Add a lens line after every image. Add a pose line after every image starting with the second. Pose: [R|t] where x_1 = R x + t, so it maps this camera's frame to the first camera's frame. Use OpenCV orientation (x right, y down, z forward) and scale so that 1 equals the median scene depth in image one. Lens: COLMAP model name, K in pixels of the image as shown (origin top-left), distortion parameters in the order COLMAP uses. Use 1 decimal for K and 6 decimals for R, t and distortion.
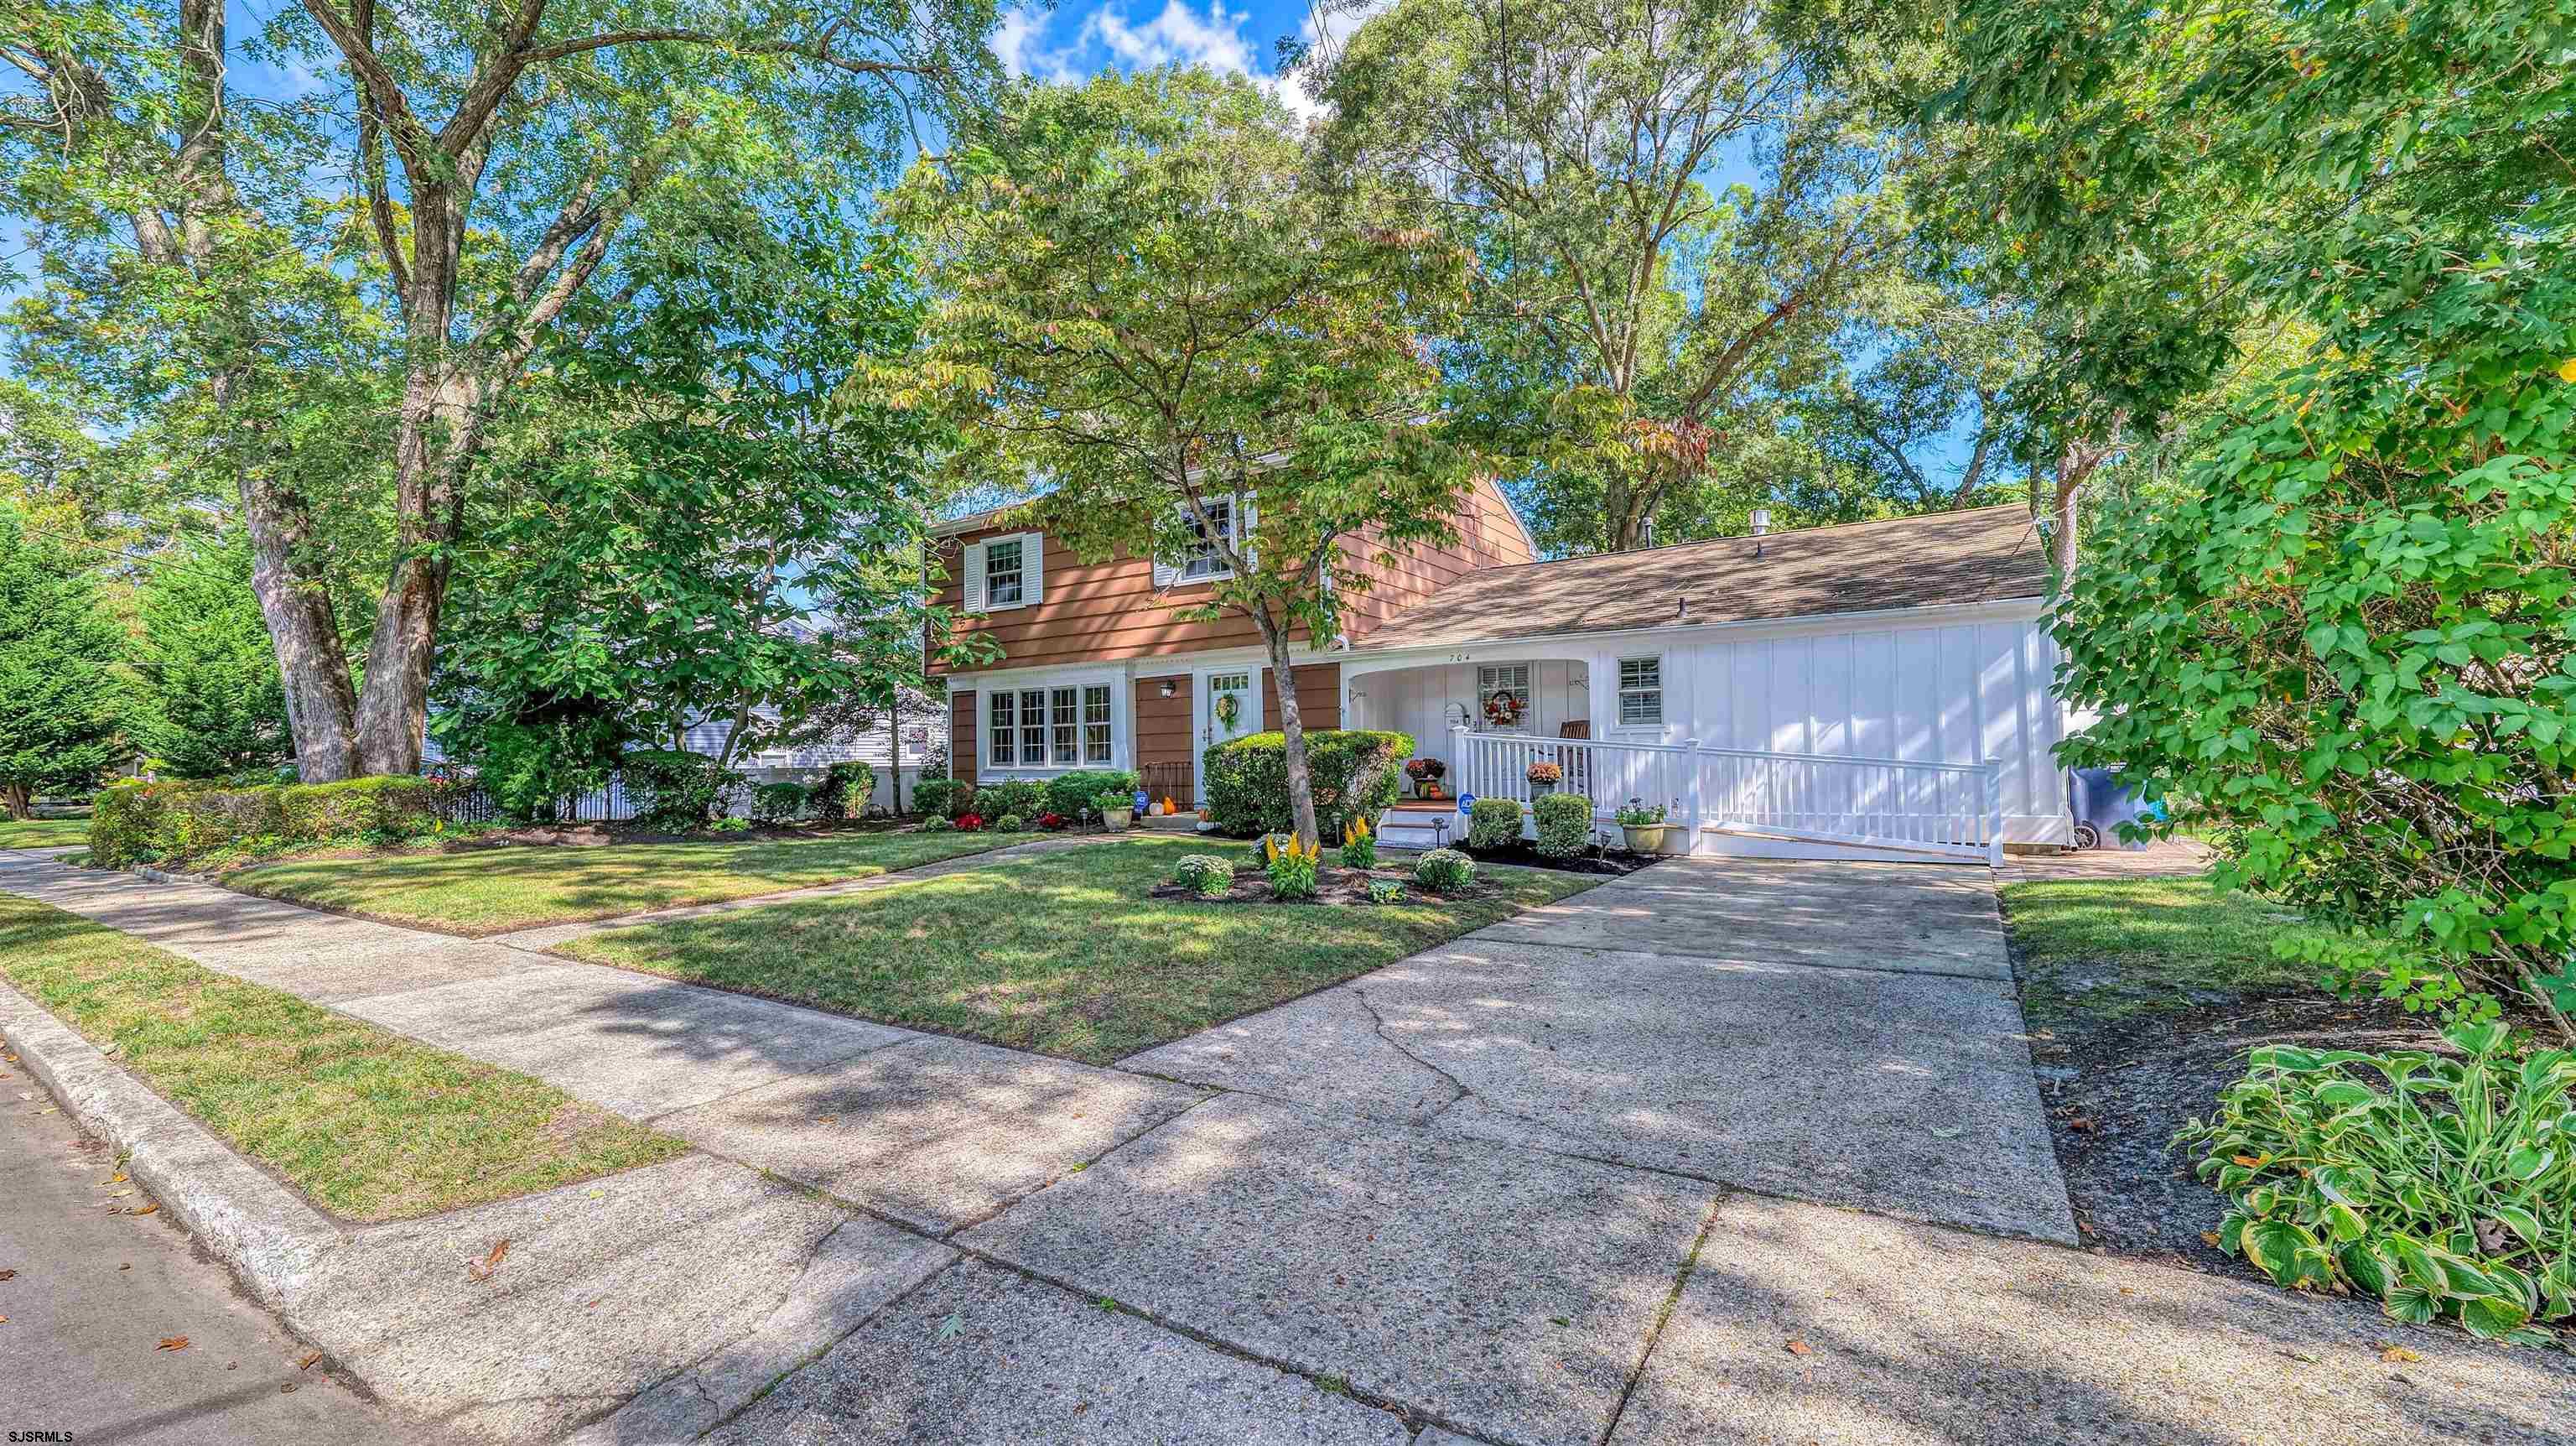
lens RADIAL K [[1039.1, 0, 1288.4], [0, 1039.1, 713.9], [0, 0, 1]] dist [-0.016467, -0.000103]
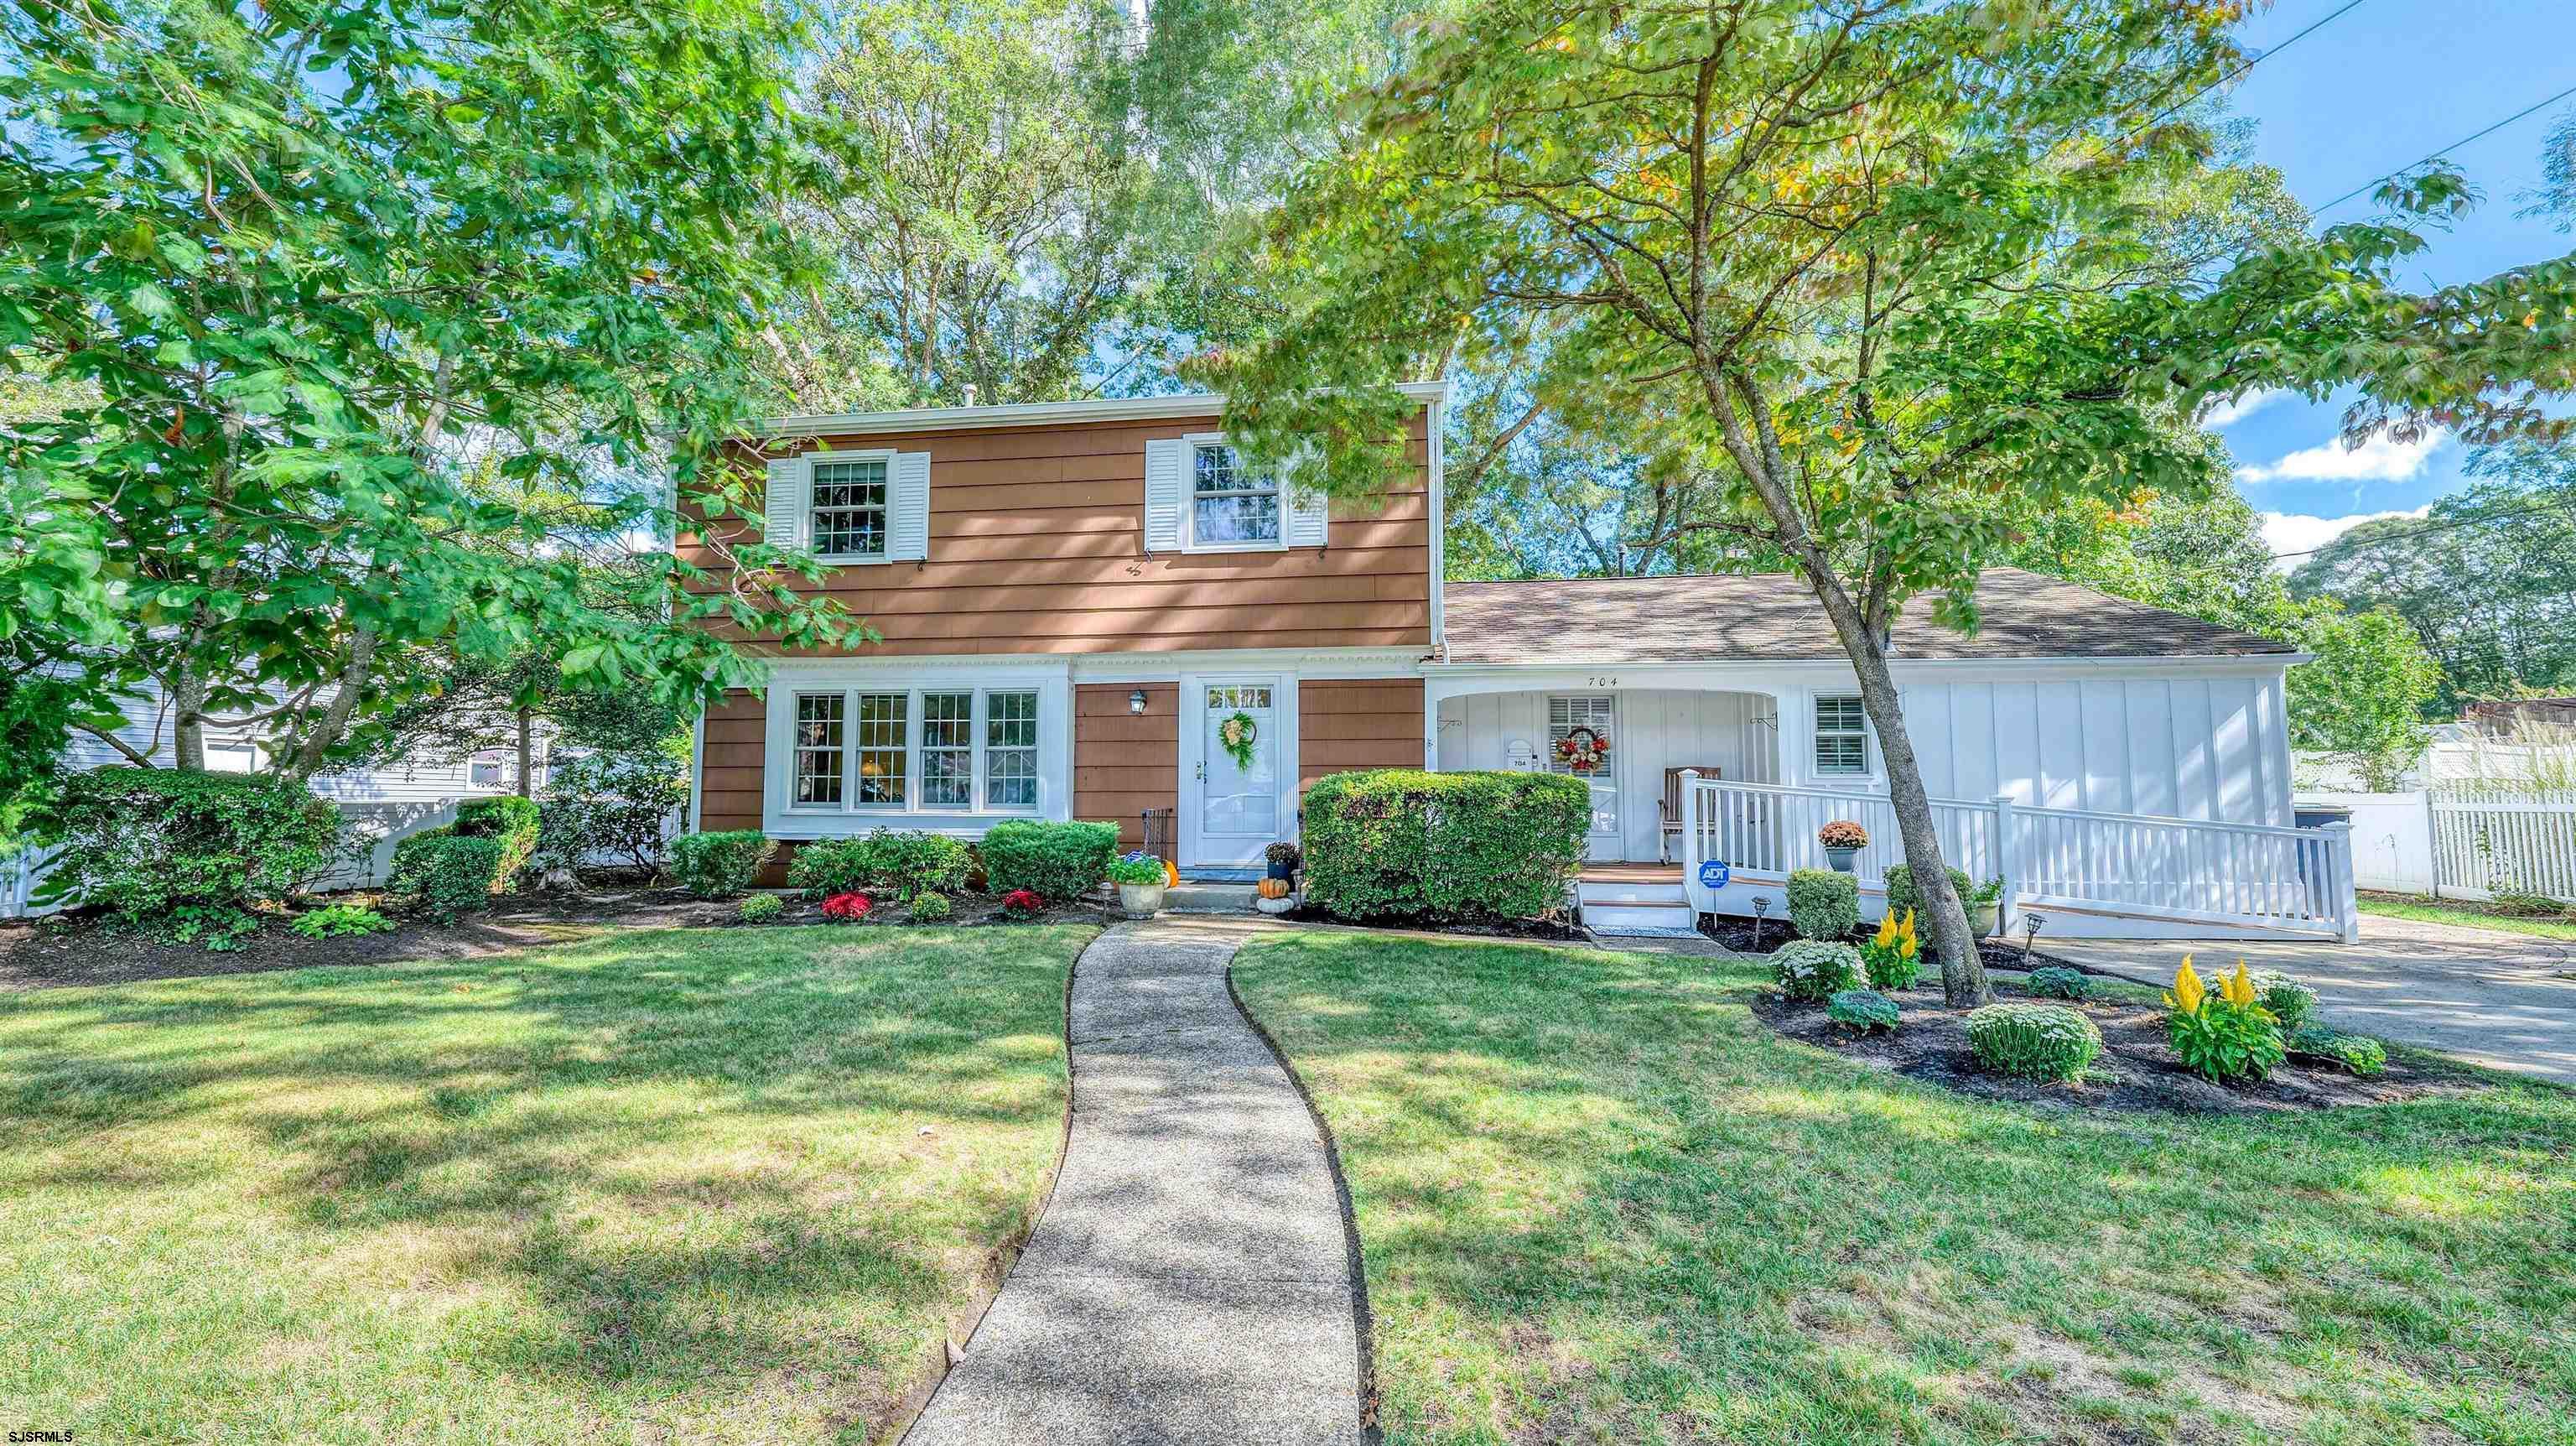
lens RADIAL K [[1039.1, 0, 1293.2], [0, 1039.1, 726.8], [0, 0, 1]] dist [-0.016467, -0.000103]
pose [[0.906655, 0.046326, 0.419322, -0.315099], [-0.036232, 0.998831, -0.032009, 0.011049], [-0.420314, 0.013828, 0.907273, 0.332853]]
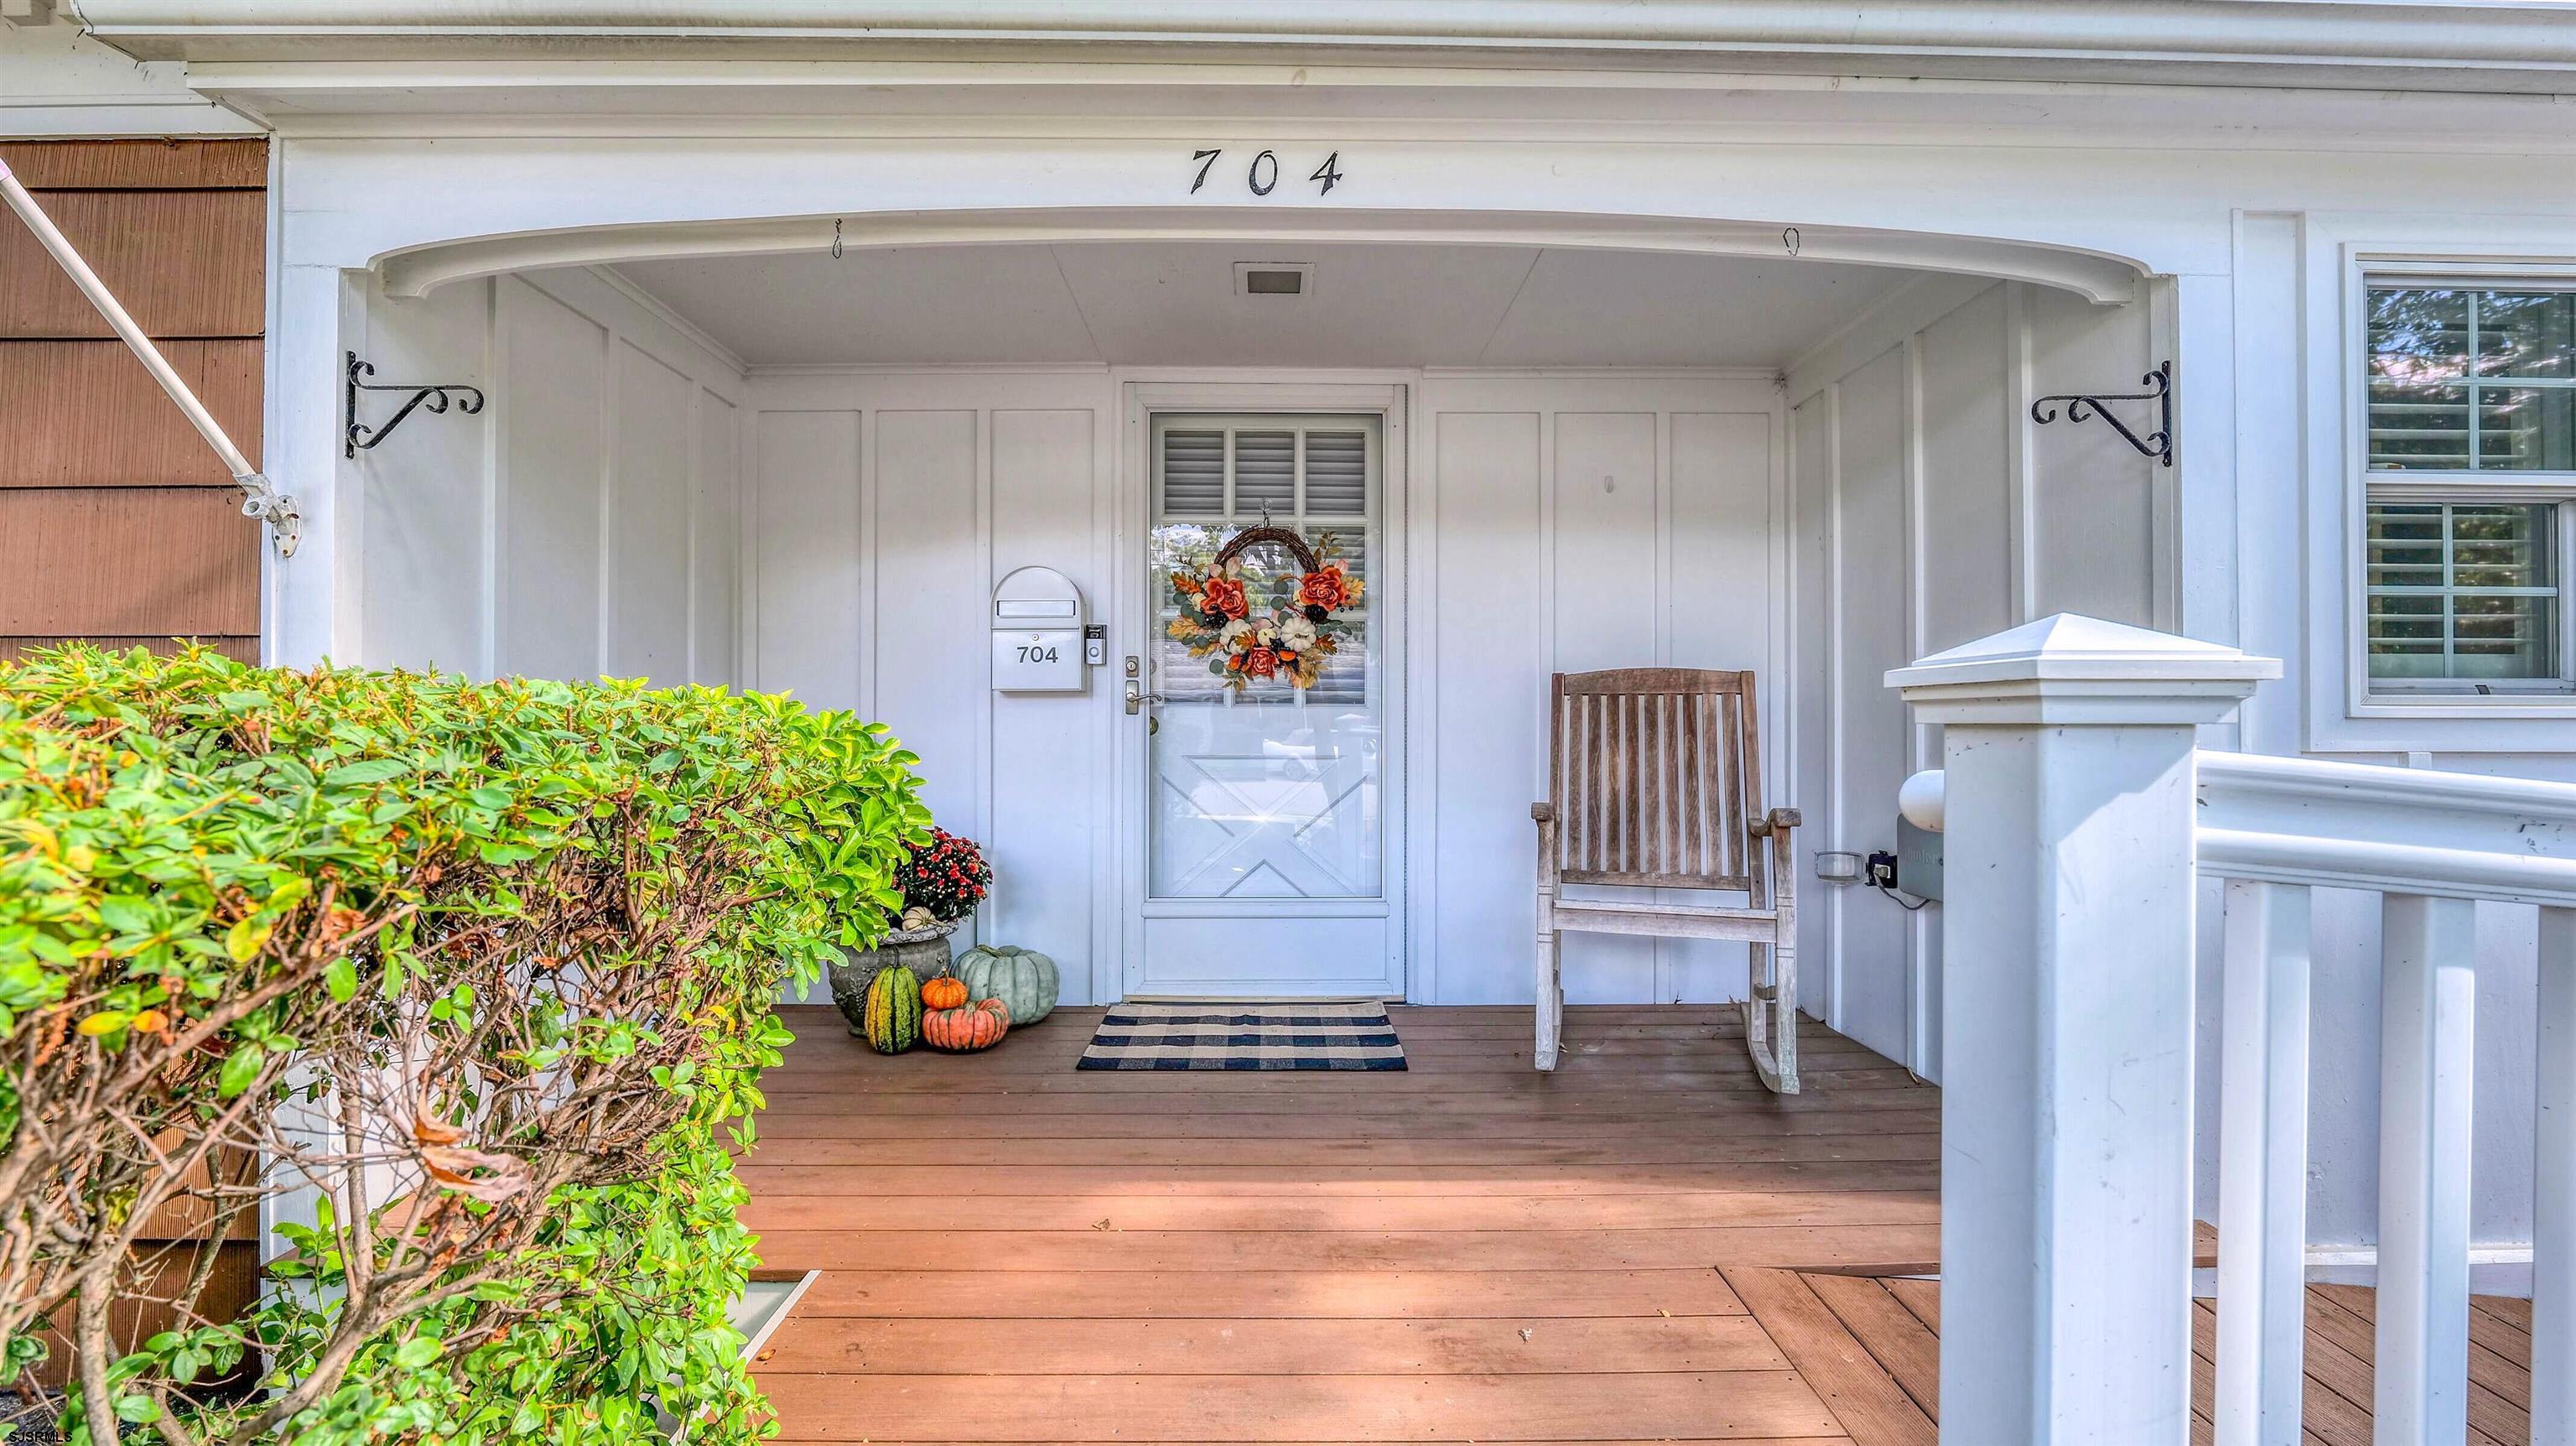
lens RADIAL K [[1039.1, 0, 1279.5], [0, 1039.1, 726.6], [0, 0, 1]] dist [-0.016467, -0.000103]
pose [[0.833040, 0.022975, 0.552735, 0.078247], [-0.046783, 0.998484, 0.029005, 0.014054], [-0.551230, -0.050021, 0.832852, 0.749977]]
